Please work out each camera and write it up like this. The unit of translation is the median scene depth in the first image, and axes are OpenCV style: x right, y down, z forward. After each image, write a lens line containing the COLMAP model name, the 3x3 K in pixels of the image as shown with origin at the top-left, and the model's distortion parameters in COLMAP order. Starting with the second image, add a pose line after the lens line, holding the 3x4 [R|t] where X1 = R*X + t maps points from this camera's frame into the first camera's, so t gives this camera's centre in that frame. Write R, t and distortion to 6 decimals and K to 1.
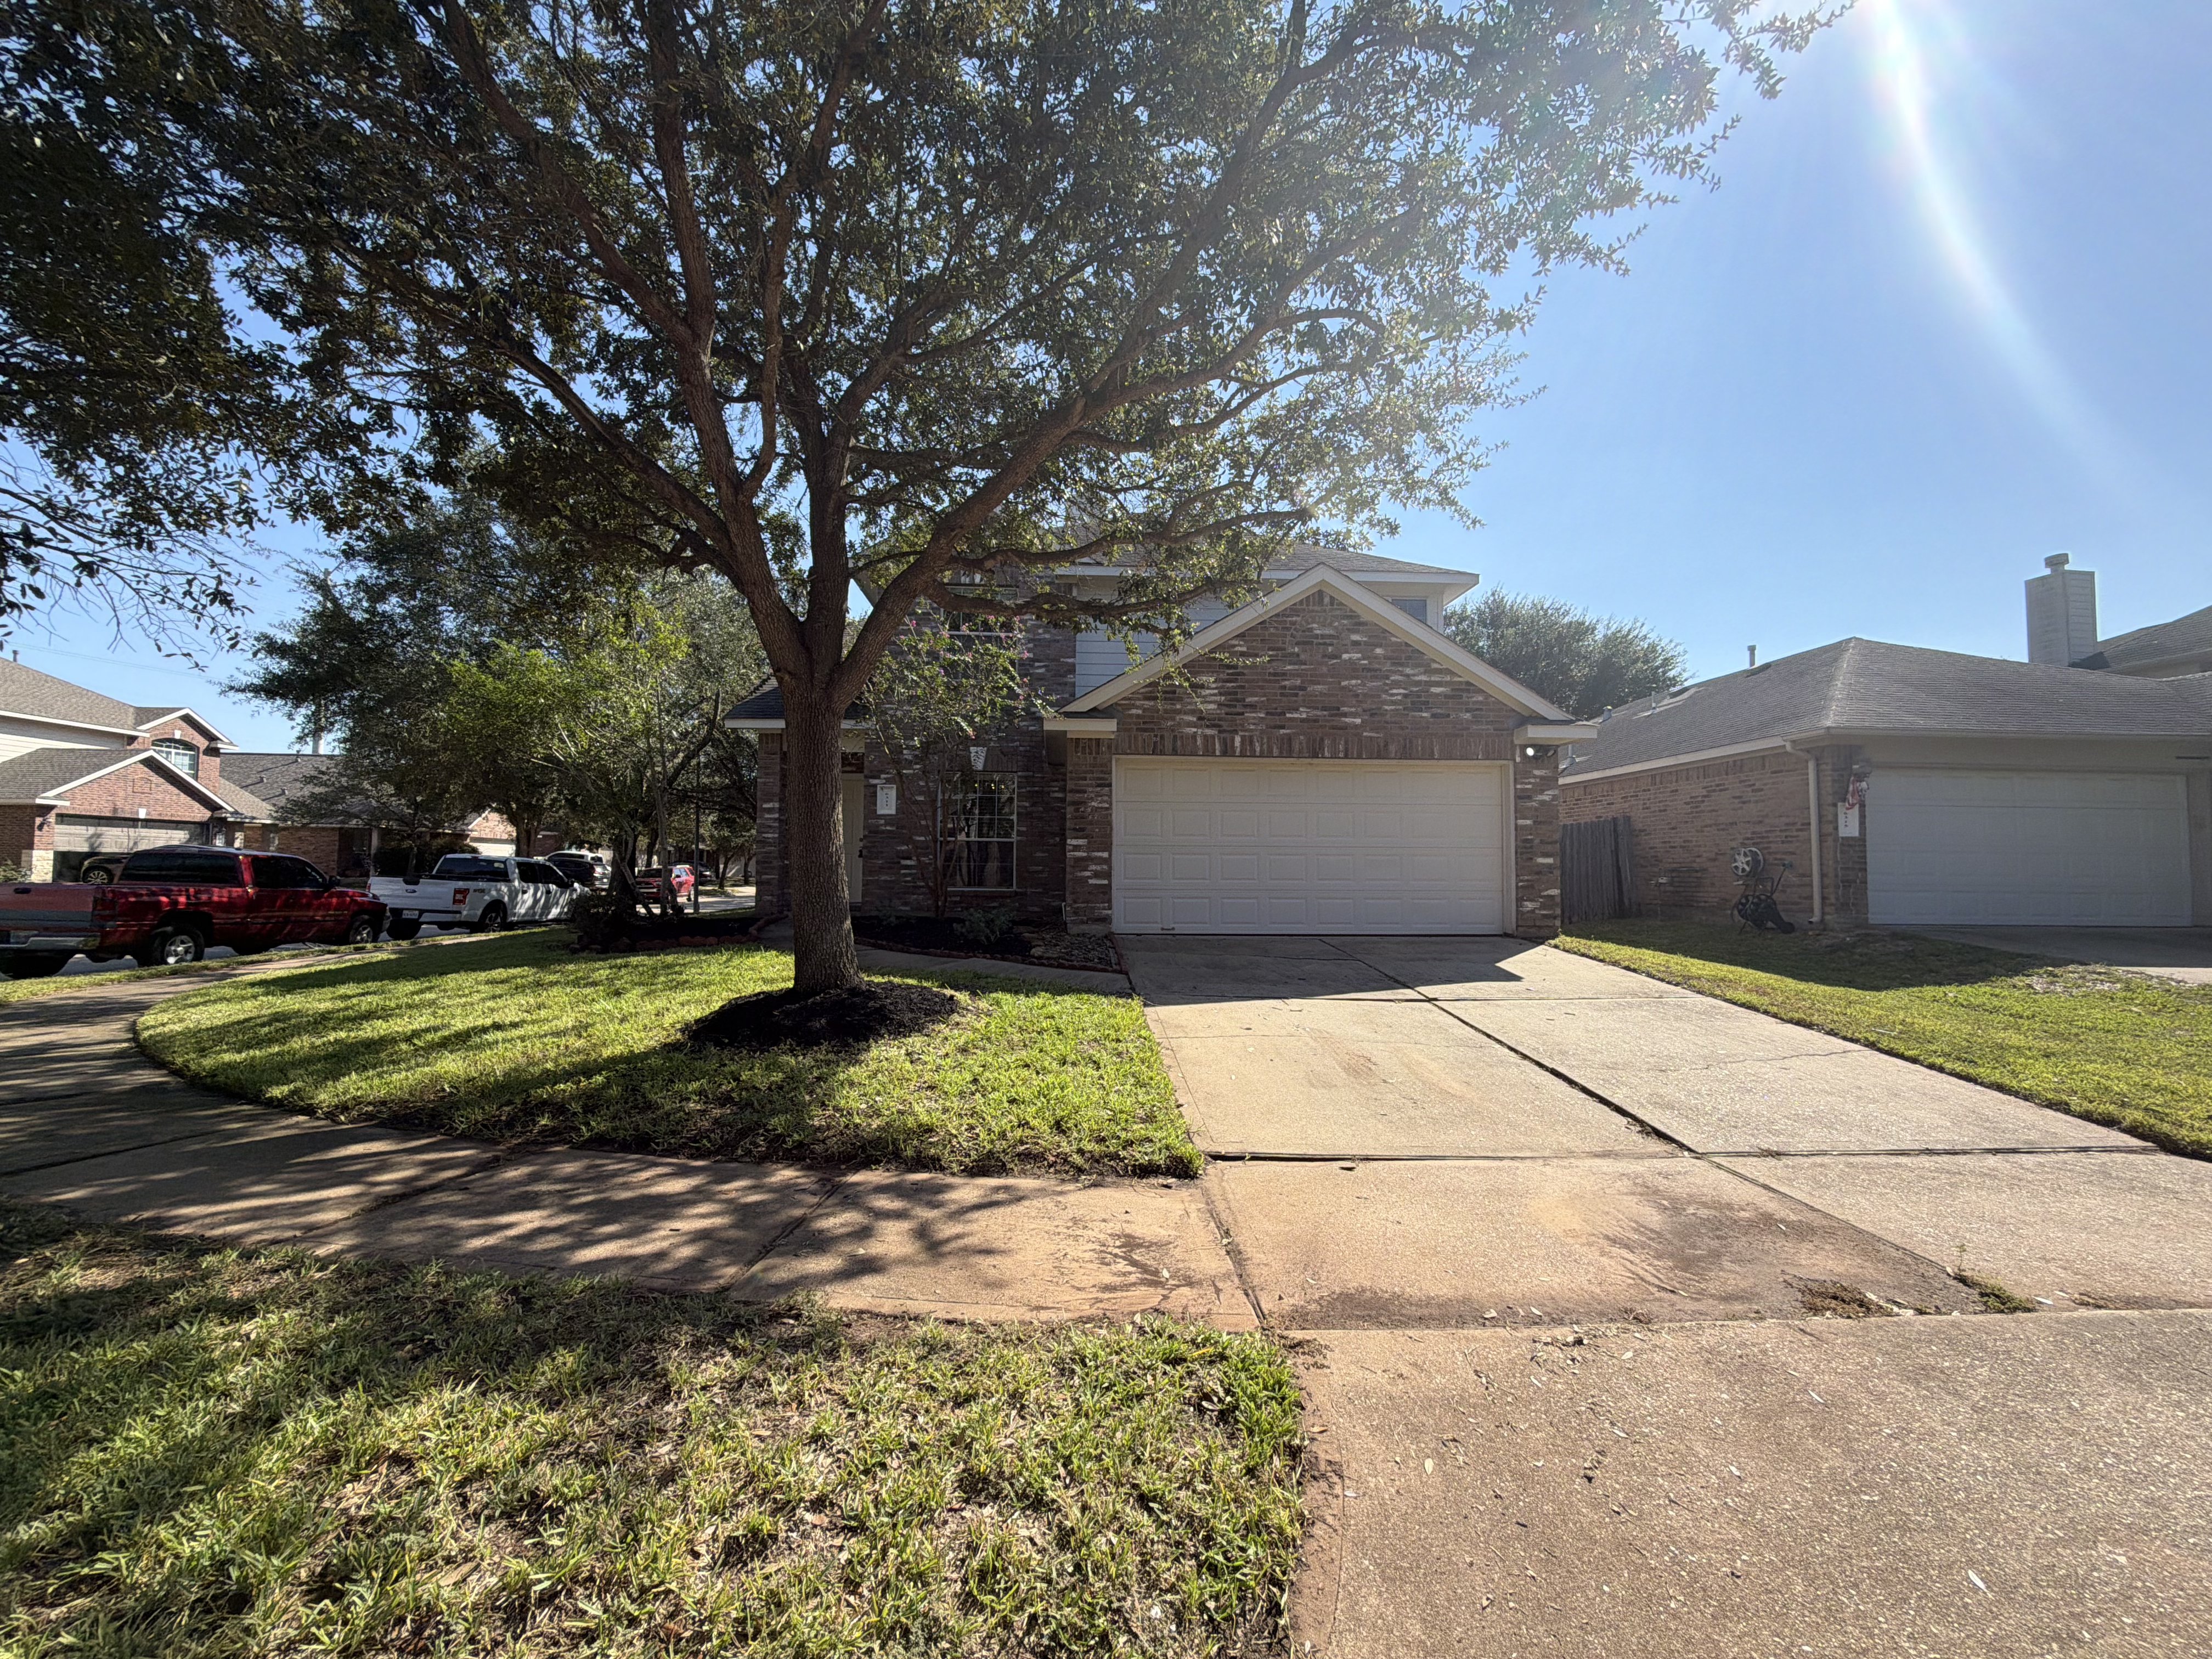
lens RADIAL K [[888.3, 0, 1103.8], [0, 888.3, 825.9], [0, 0, 1]] dist [0.001378, 0.000042]
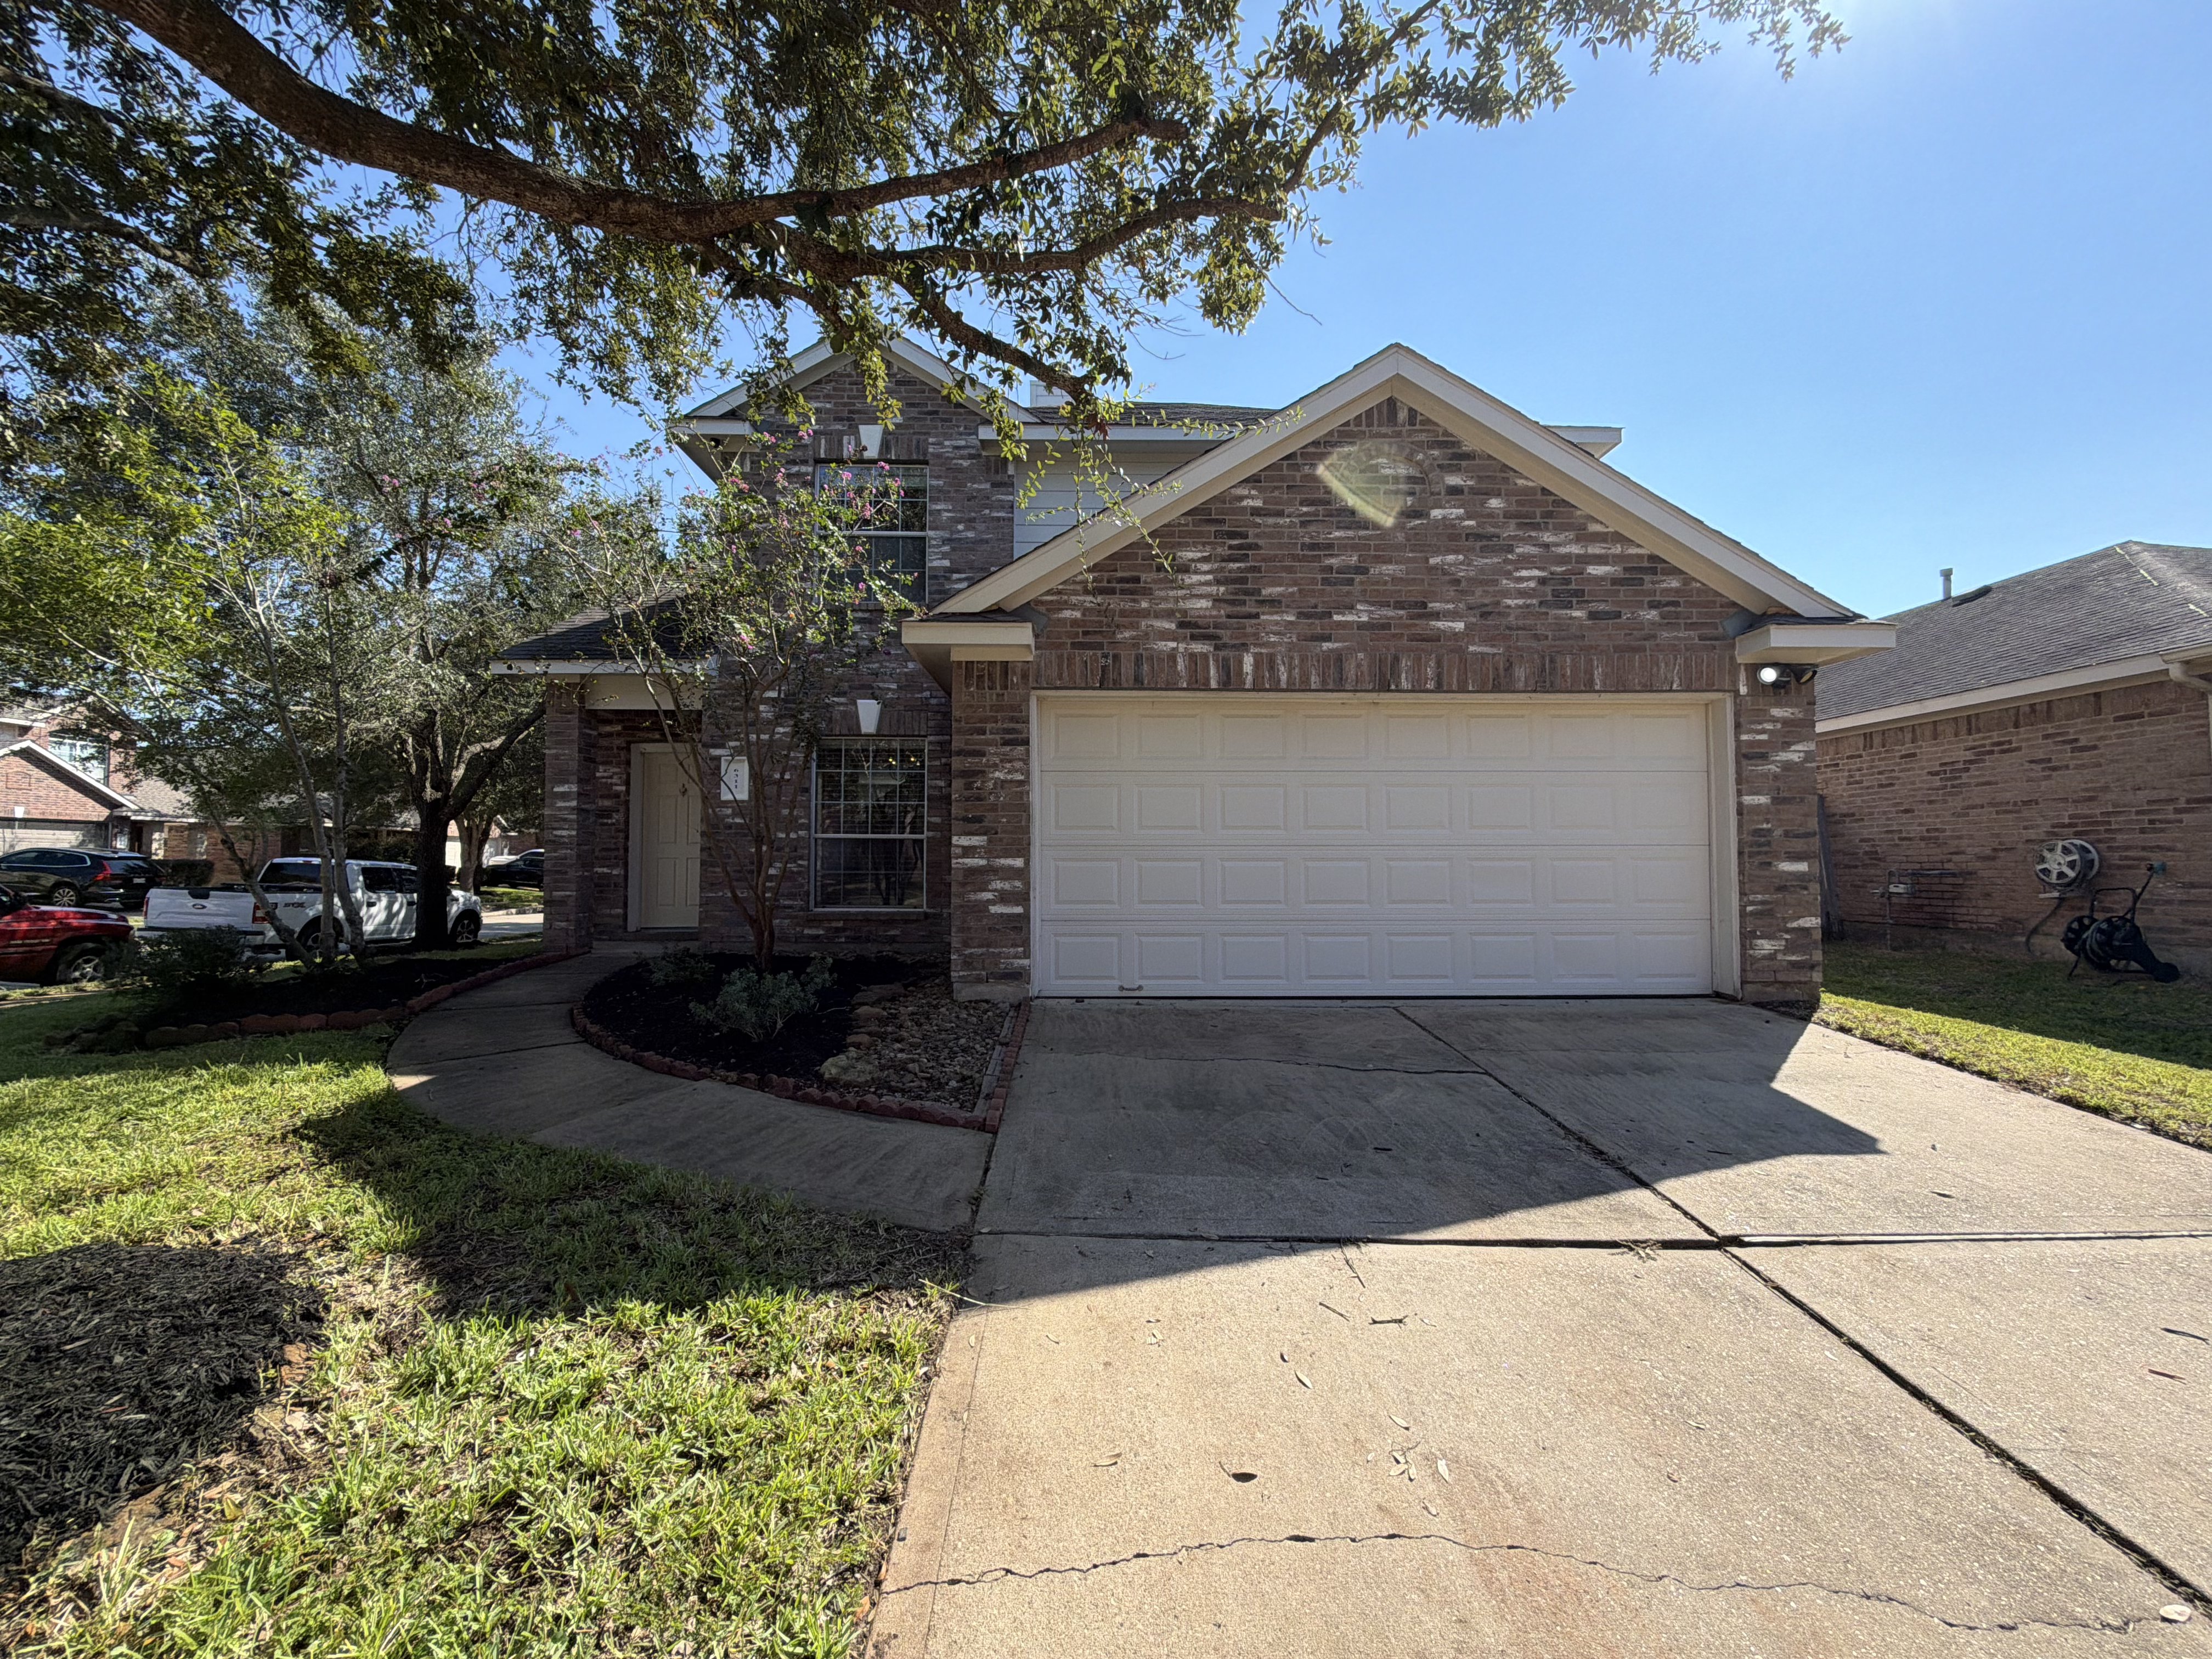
lens RADIAL K [[888.3, 0, 1108.0], [0, 888.3, 833.1], [0, 0, 1]] dist [0.001378, 0.000042]
pose [[0.999518, -0.008097, -0.029986, 0.075458], [0.008585, 0.999832, 0.016184, 0.004385], [0.029849, -0.016433, 0.999419, 0.417015]]
